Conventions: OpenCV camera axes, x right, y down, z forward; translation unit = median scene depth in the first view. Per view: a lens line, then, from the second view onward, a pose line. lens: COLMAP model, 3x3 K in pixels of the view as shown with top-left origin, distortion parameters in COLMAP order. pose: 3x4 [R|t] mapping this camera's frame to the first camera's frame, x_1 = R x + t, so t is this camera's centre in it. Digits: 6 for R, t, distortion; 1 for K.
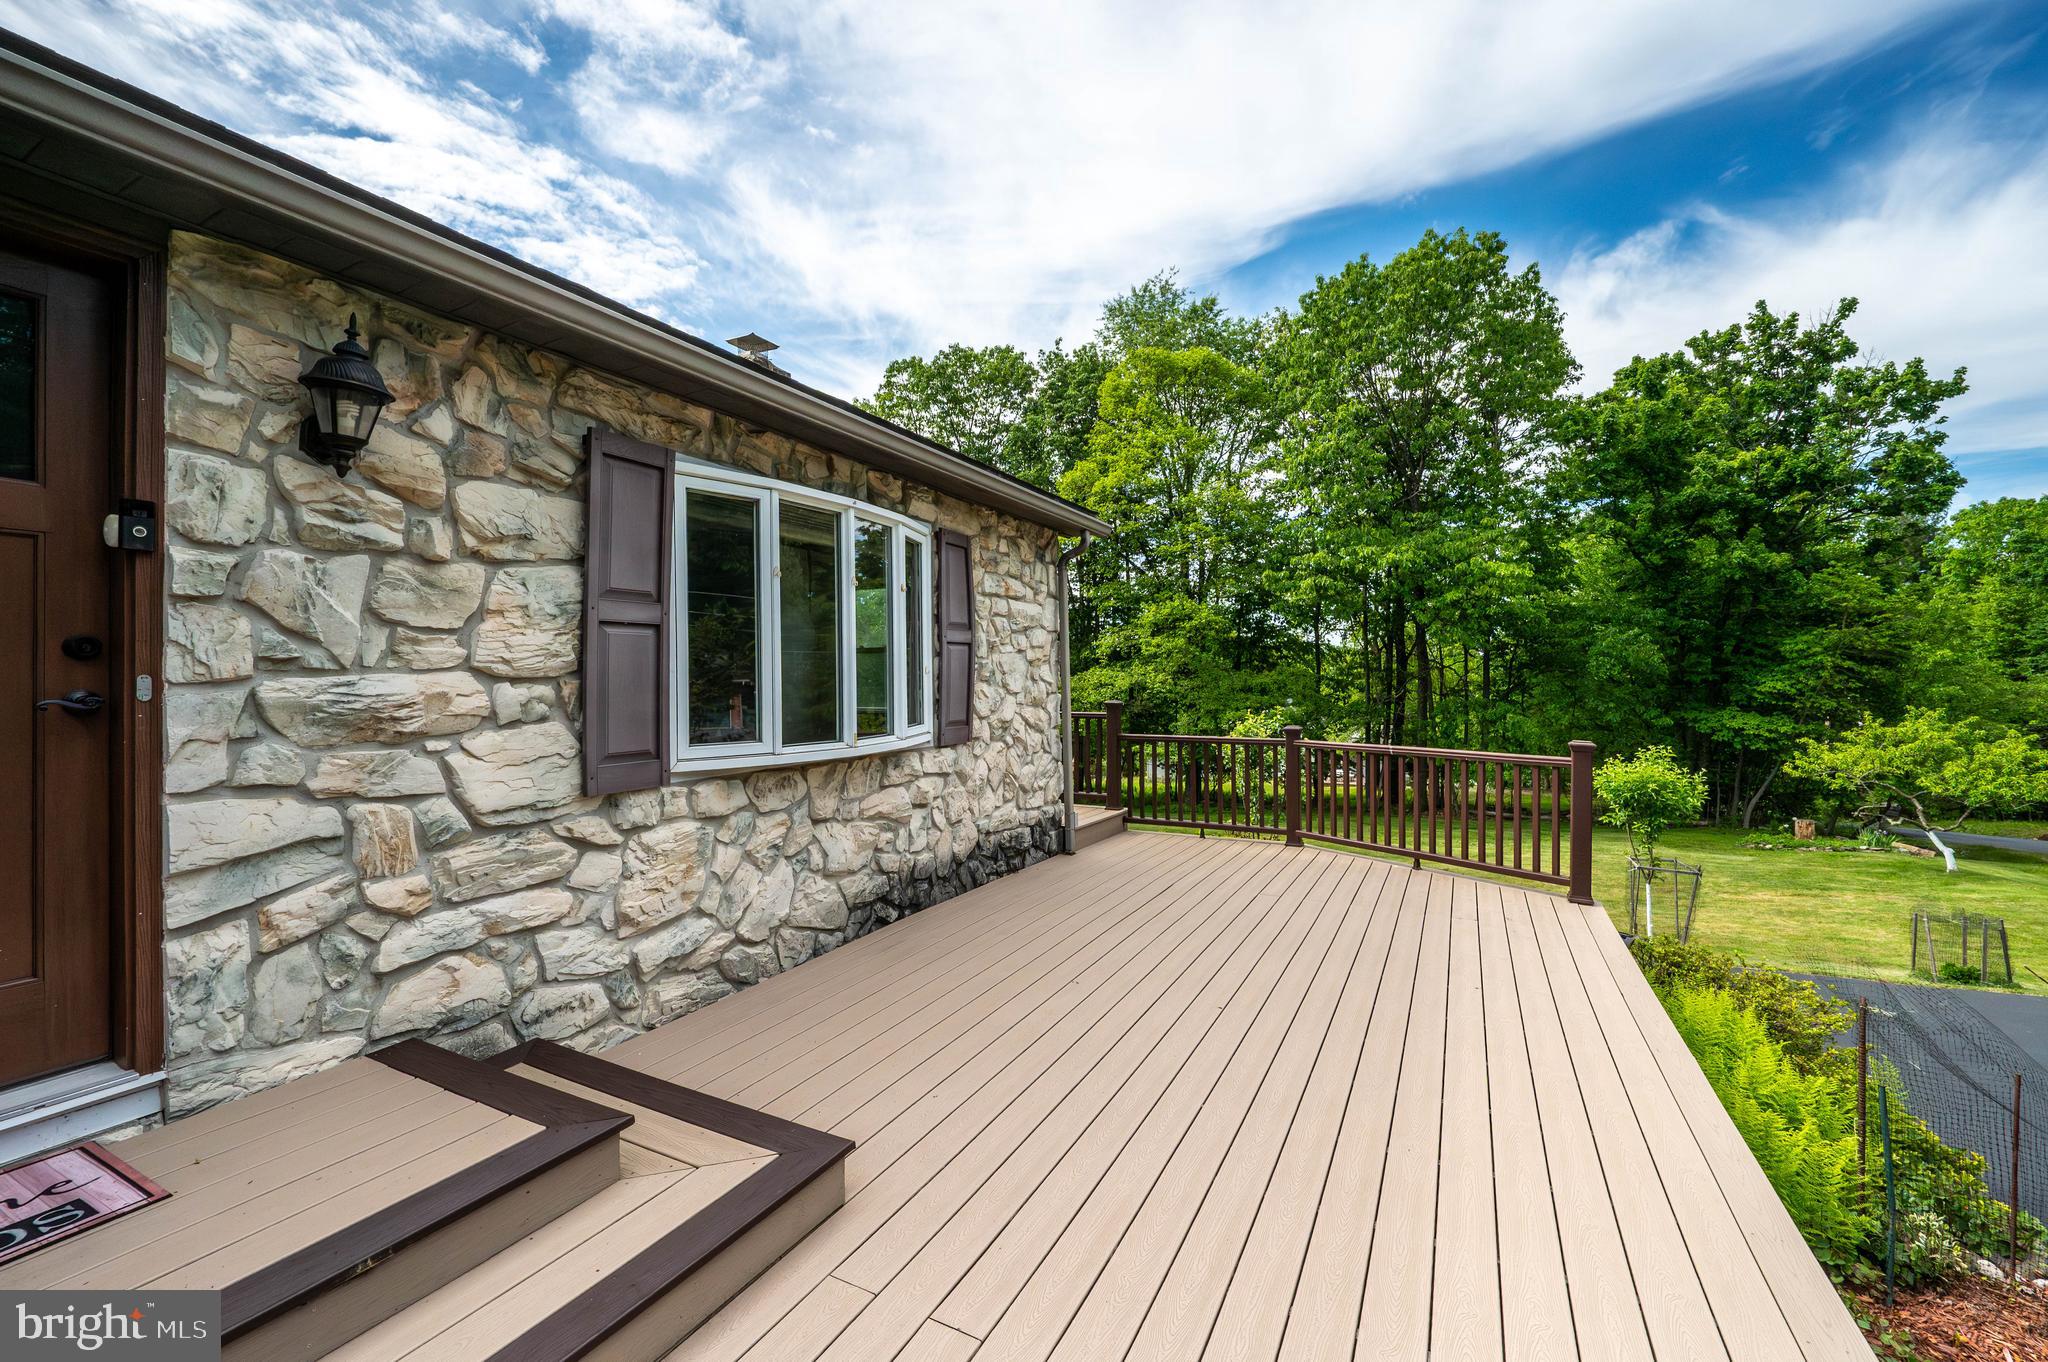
lens RADIAL K [[833.4, 0, 1033.8], [0, 833.4, 679.7], [0, 0, 1]] dist [0.002801, -0.001703]
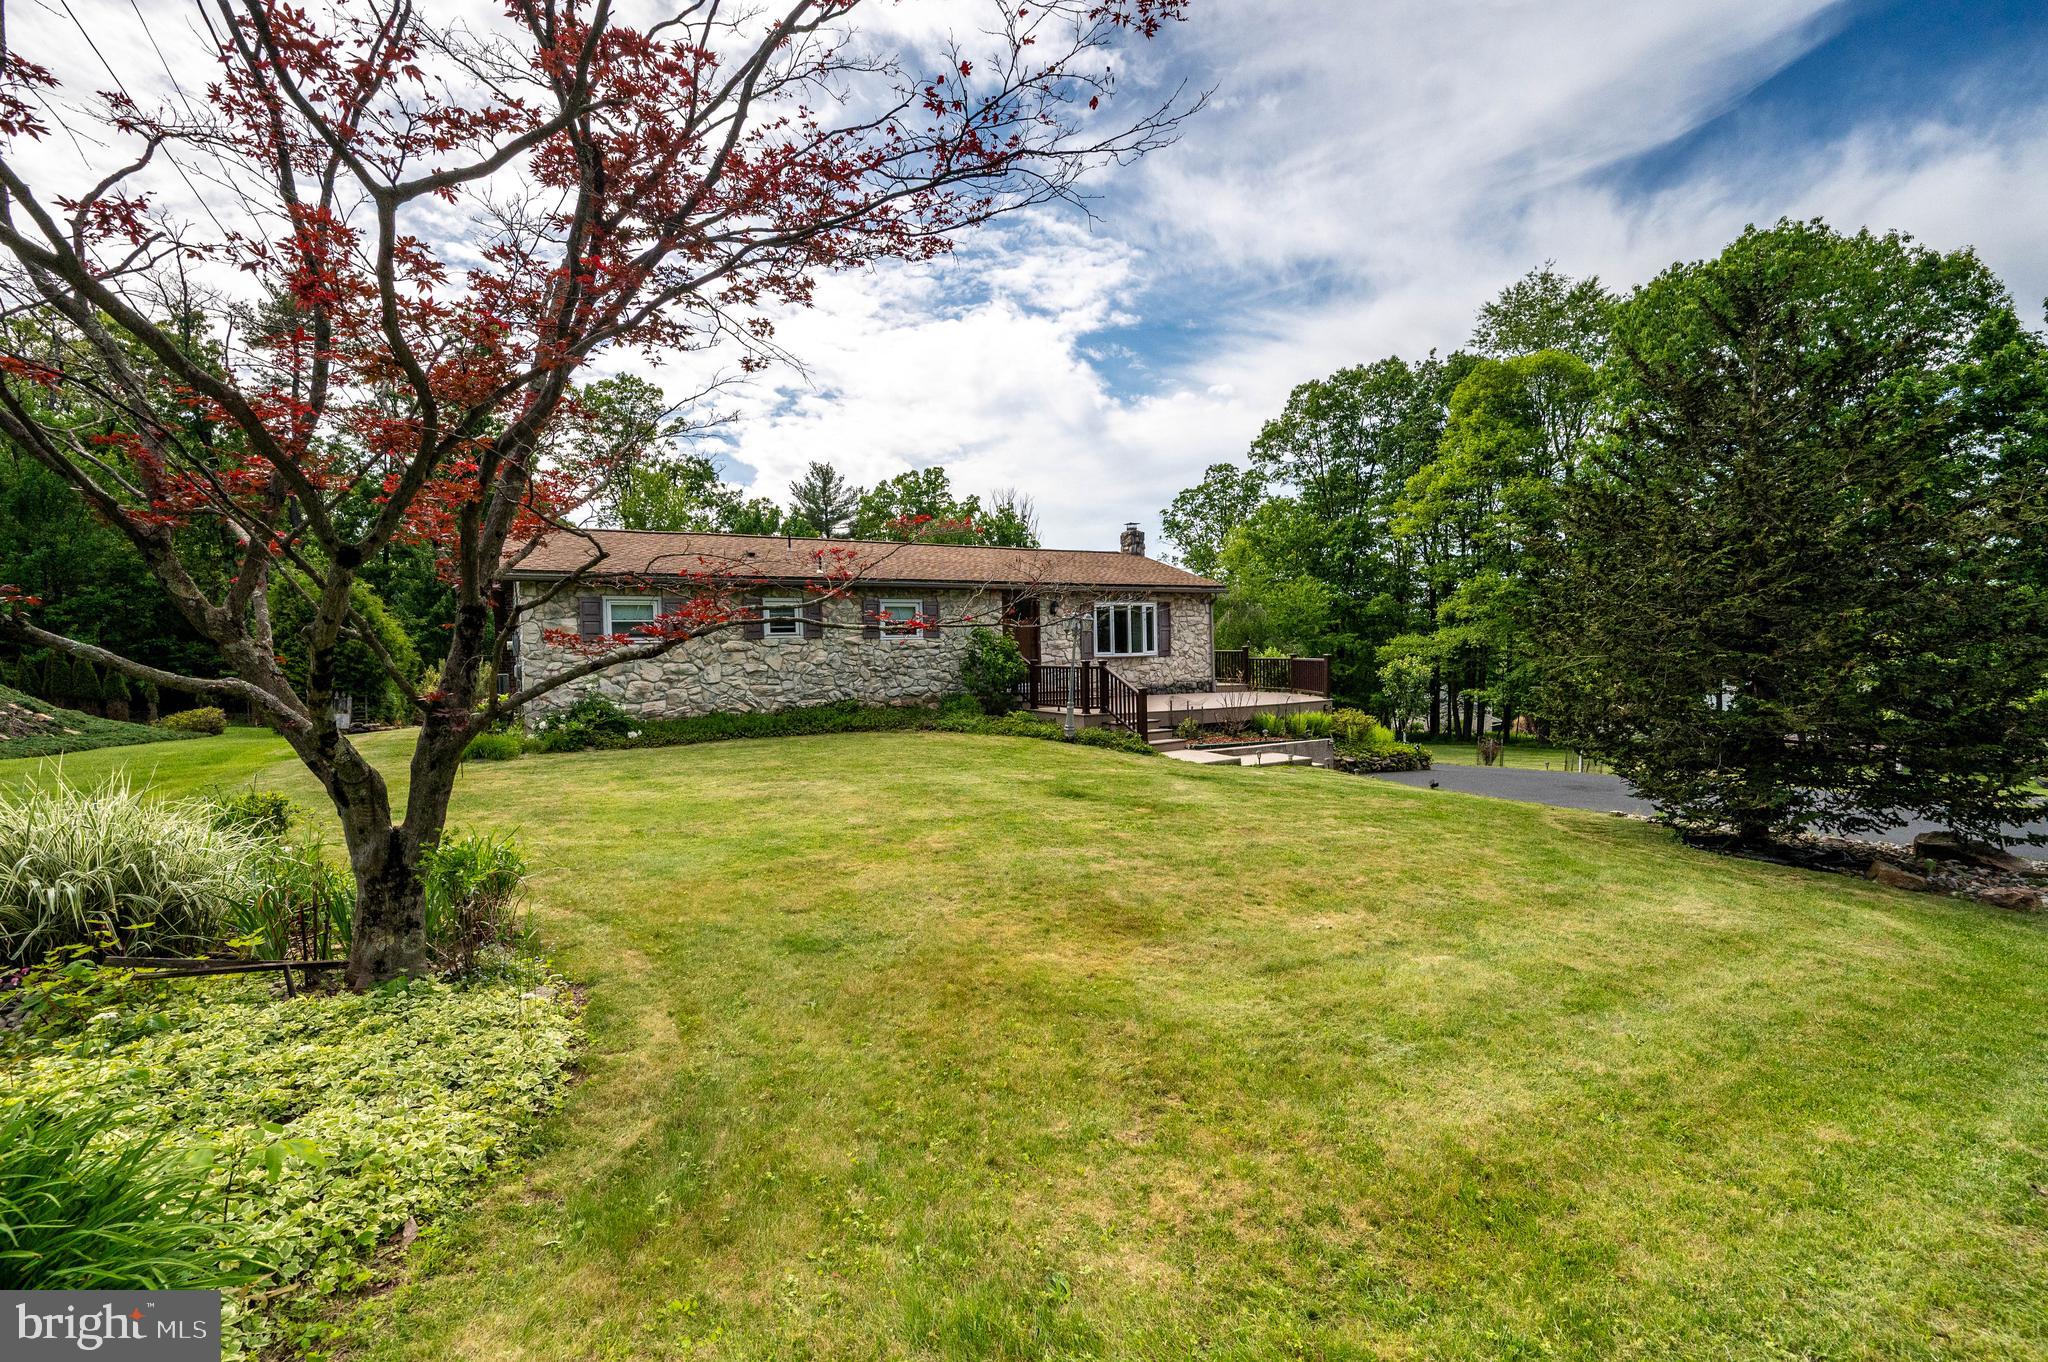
lens RADIAL K [[838.5, 0, 1018.3], [0, 838.5, 676.2], [0, 0, 1]] dist [-0.003030, -0.004603]
pose [[0.841610, 0.007596, -0.540032, 0.228063], [0.014869, 0.999196, 0.037226, 0.002208], [0.539881, -0.039359, 0.840821, -0.421922]]
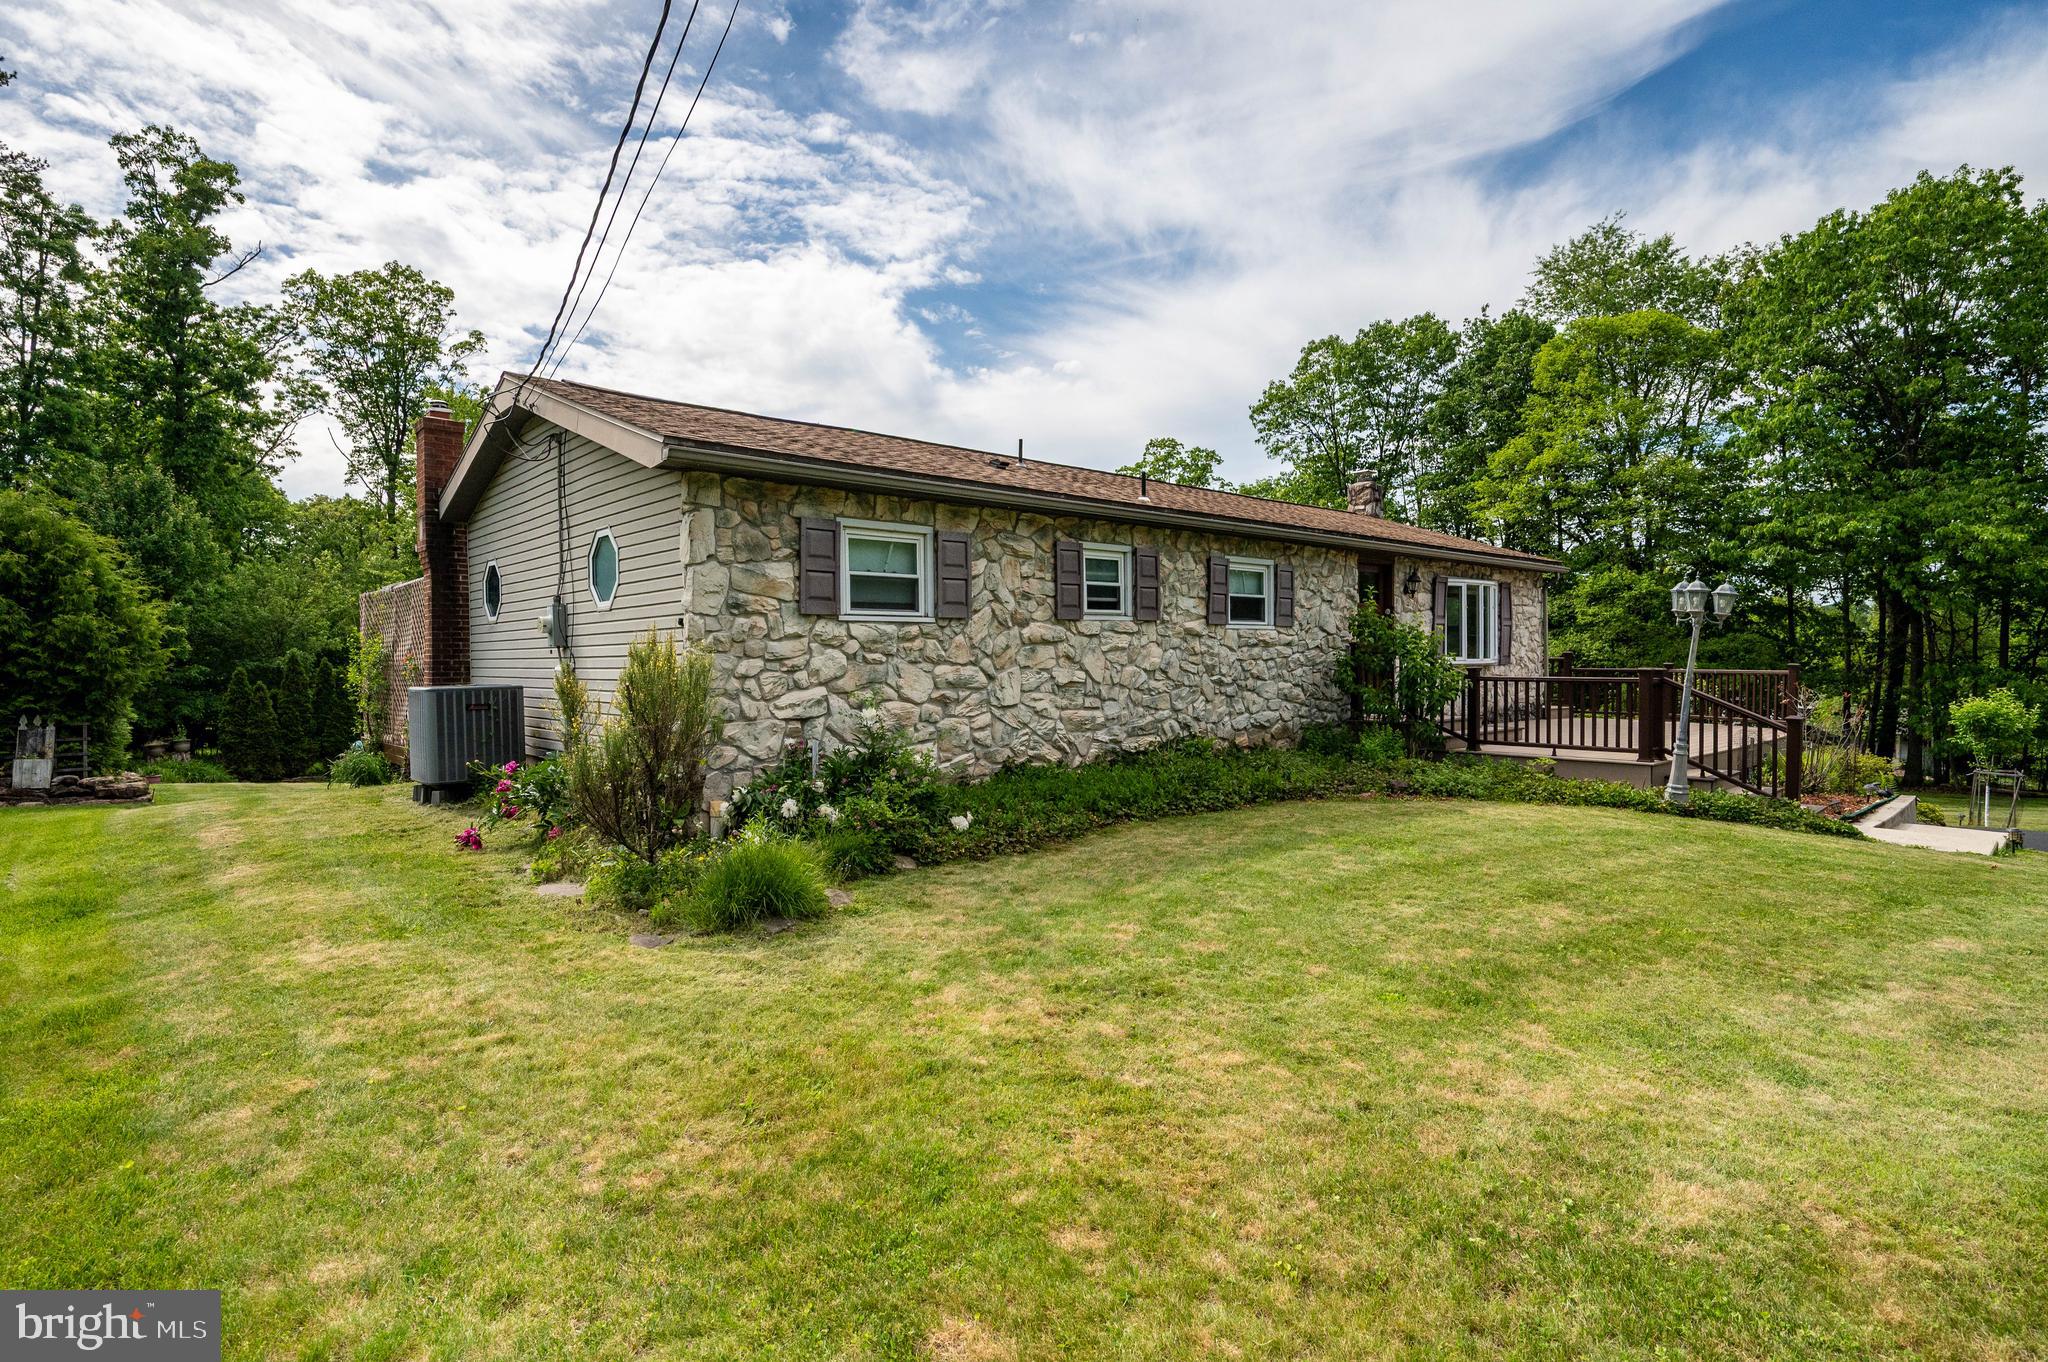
lens RADIAL K [[983.7, 0, 1025.6], [0, 983.7, 696.9], [0, 0, 1]] dist [-0.020167, 0.003334]
pose [[0.929125, 0.012675, -0.369547, -0.055473], [0.003571, 0.999058, 0.043246, 0.006375], [0.369748, -0.041500, 0.928205, -0.376476]]
